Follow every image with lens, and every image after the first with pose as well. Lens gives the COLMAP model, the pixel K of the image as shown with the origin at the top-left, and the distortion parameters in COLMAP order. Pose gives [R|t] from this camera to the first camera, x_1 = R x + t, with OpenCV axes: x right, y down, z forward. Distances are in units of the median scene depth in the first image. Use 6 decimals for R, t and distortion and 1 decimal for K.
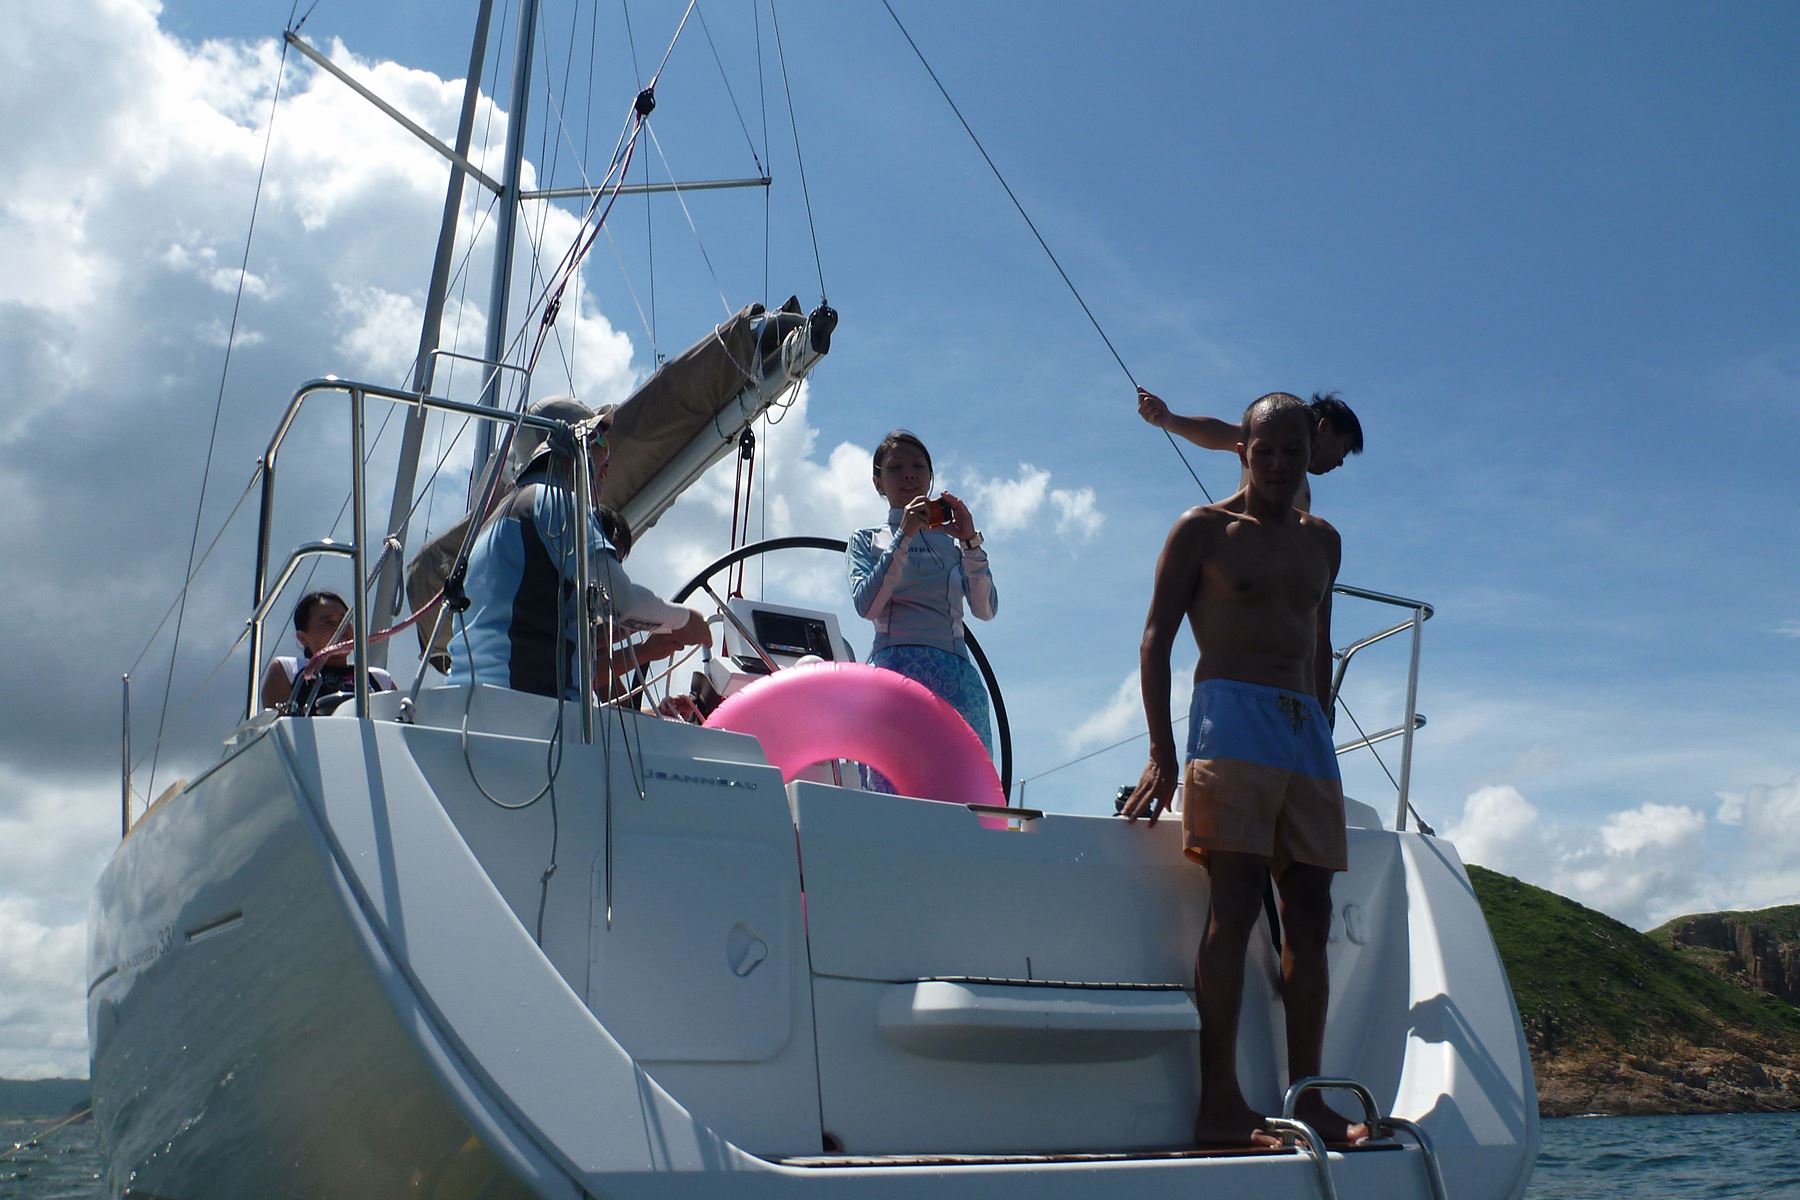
lens RADIAL K [[1481.7, 0, 900.0], [0, 1481.7, 600.0], [0, 0, 1]] dist [-0.044491, 0.017355]
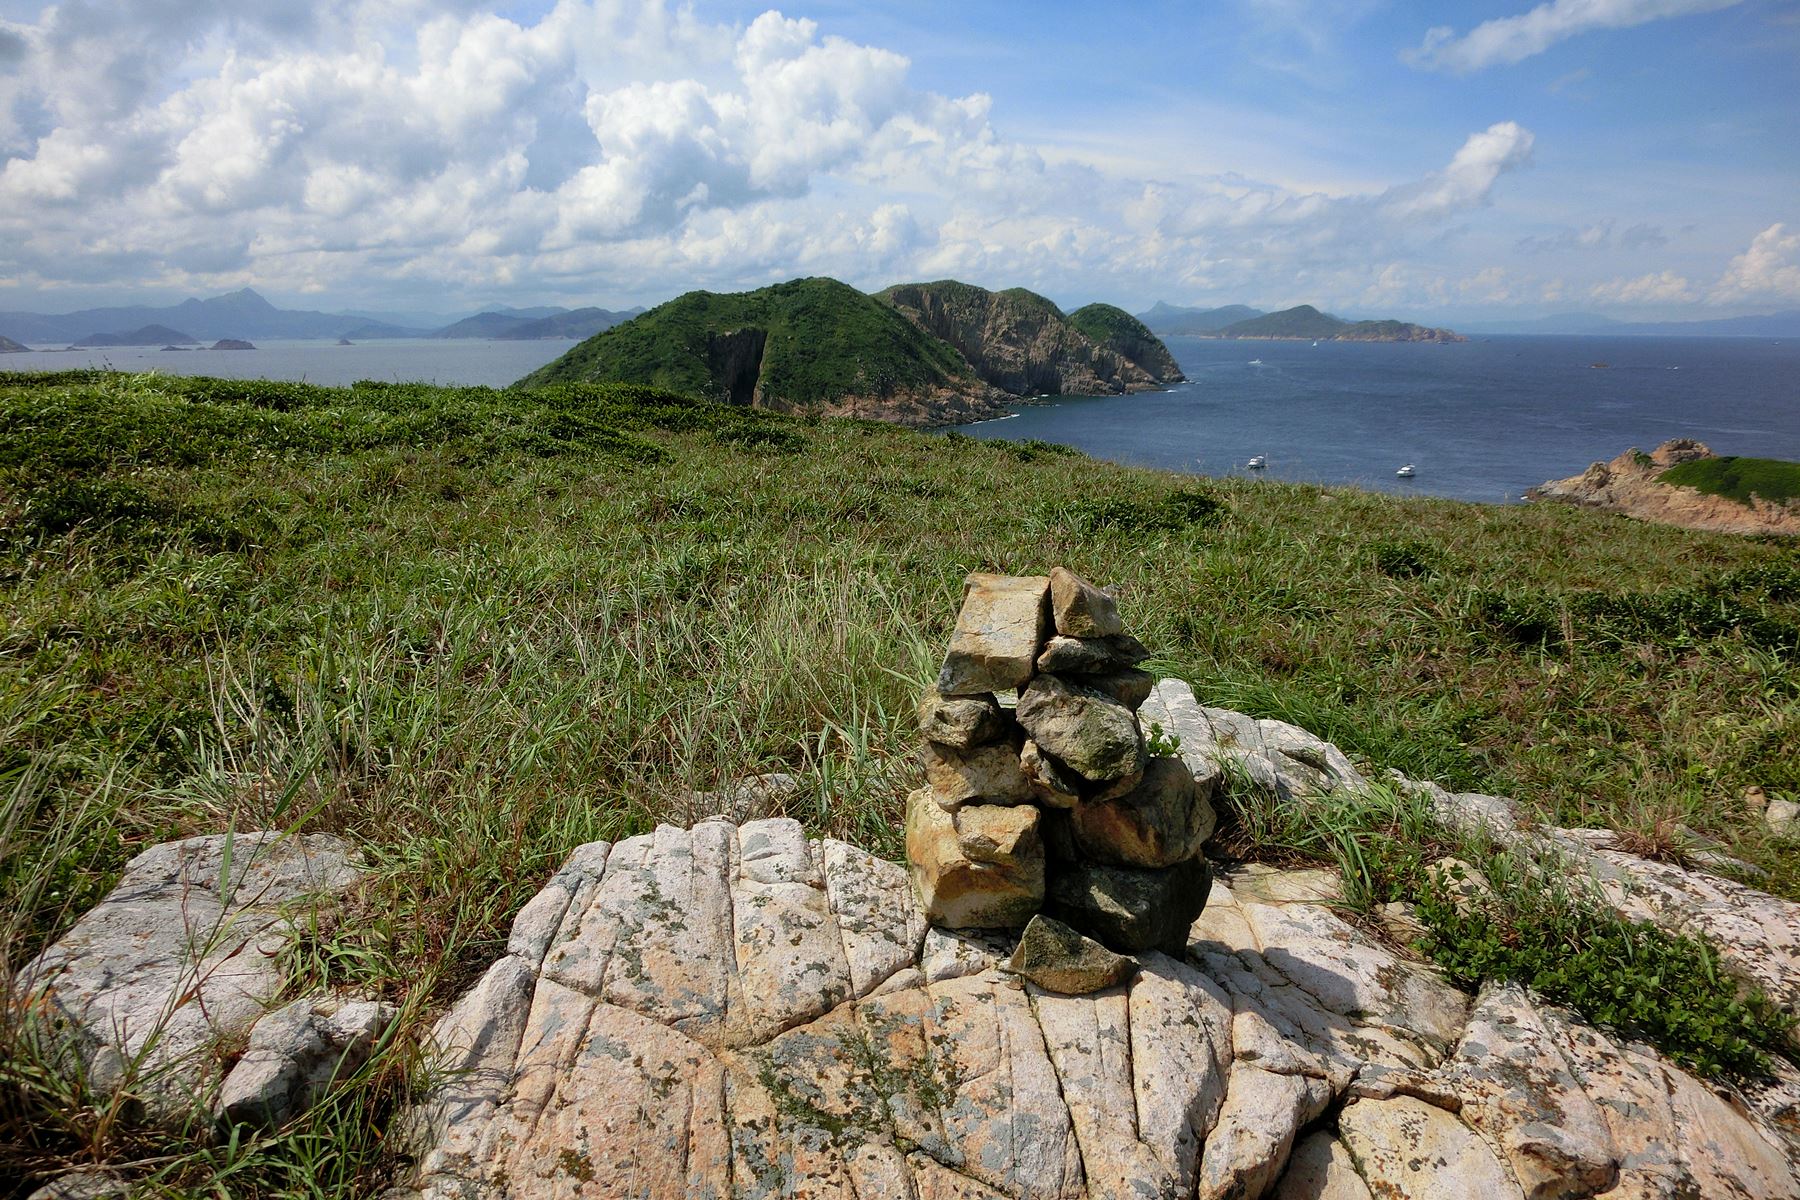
lens RADIAL K [[1246.6, 0, 900.0], [0, 1246.6, 600.0], [0, 0, 1]] dist [-0.070933, 0.040708]
pose [[0.832796, -0.111608, 0.542212, -0.435583], [-0.192291, 0.860155, 0.472396, -0.230041], [-0.519109, -0.497672, 0.694873, -0.291764]]
